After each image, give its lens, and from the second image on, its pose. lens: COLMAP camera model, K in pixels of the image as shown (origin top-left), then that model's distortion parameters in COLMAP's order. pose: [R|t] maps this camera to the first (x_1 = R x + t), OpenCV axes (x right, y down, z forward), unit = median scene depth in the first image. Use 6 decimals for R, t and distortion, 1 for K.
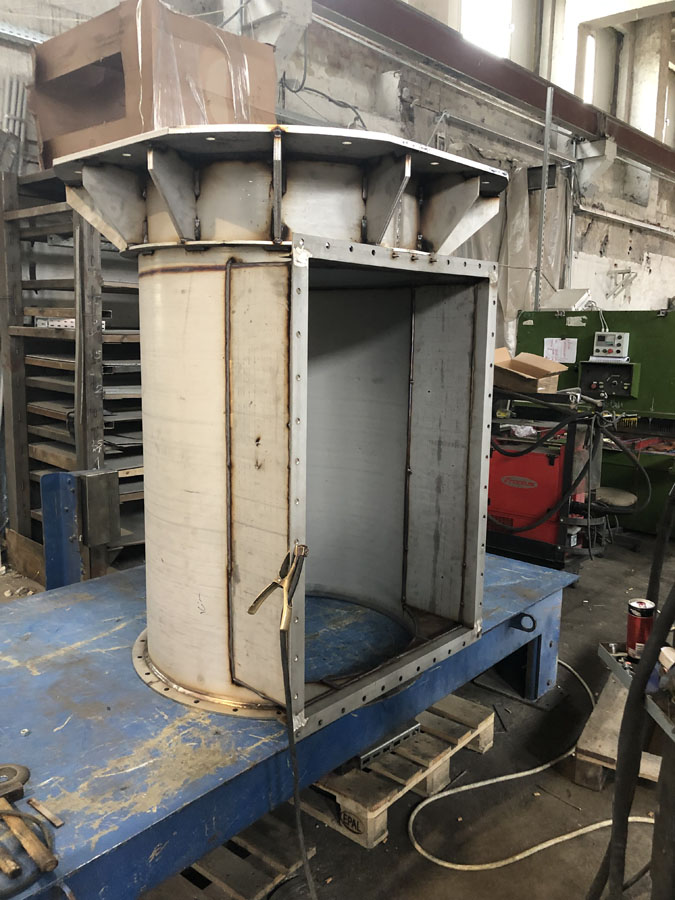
lens RADIAL K [[750.9, 0, 339.3], [0, 750.9, 449.9], [0, 0, 1]] dist [0.005495, 0.002595]
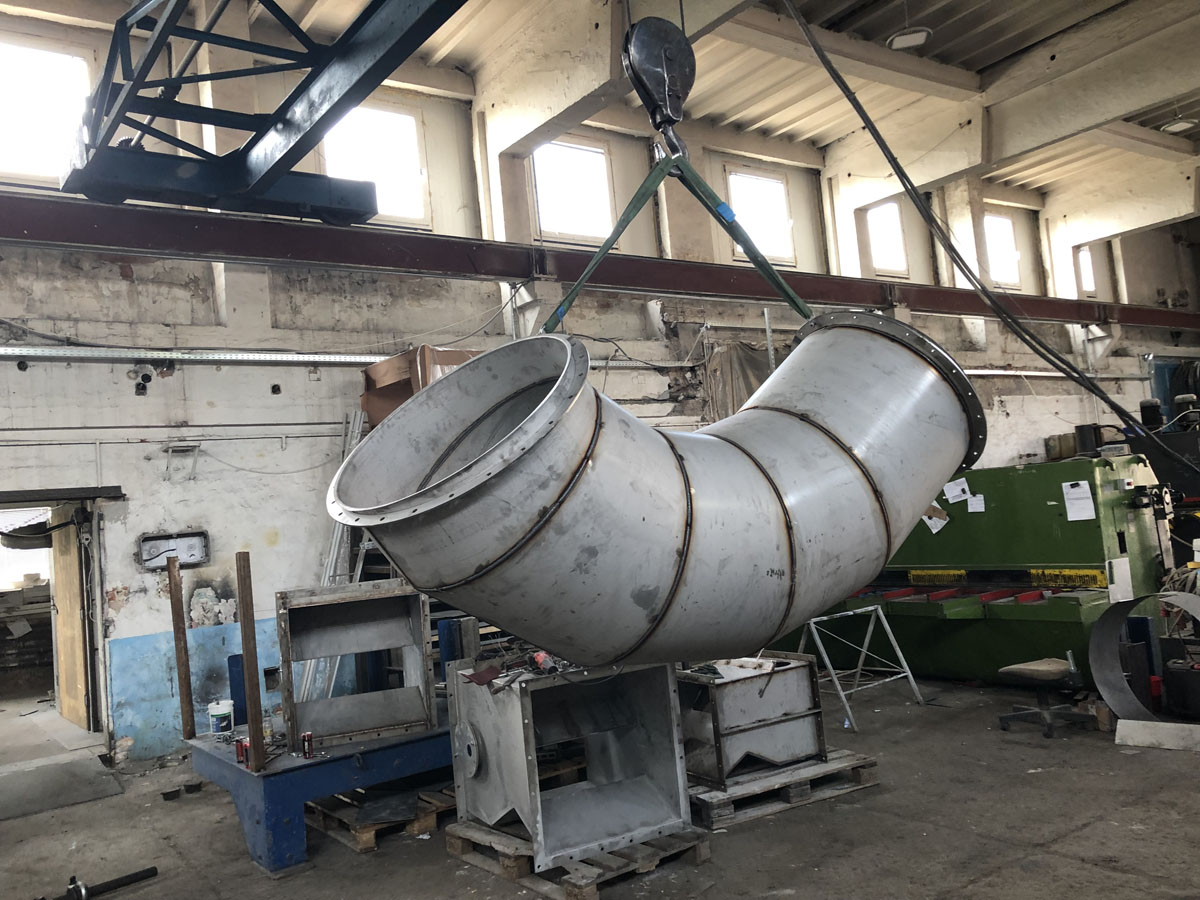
lens RADIAL K [[1001.3, 0, 599.5], [0, 1001.3, 449.4], [0, 0, 1]] dist [0.005495, 0.002595]
pose [[0.975894, -0.123866, -0.179689, 0.146576], [0.081030, 0.970127, -0.228667, 0.049709], [0.202645, 0.208595, 0.956778, -0.296517]]
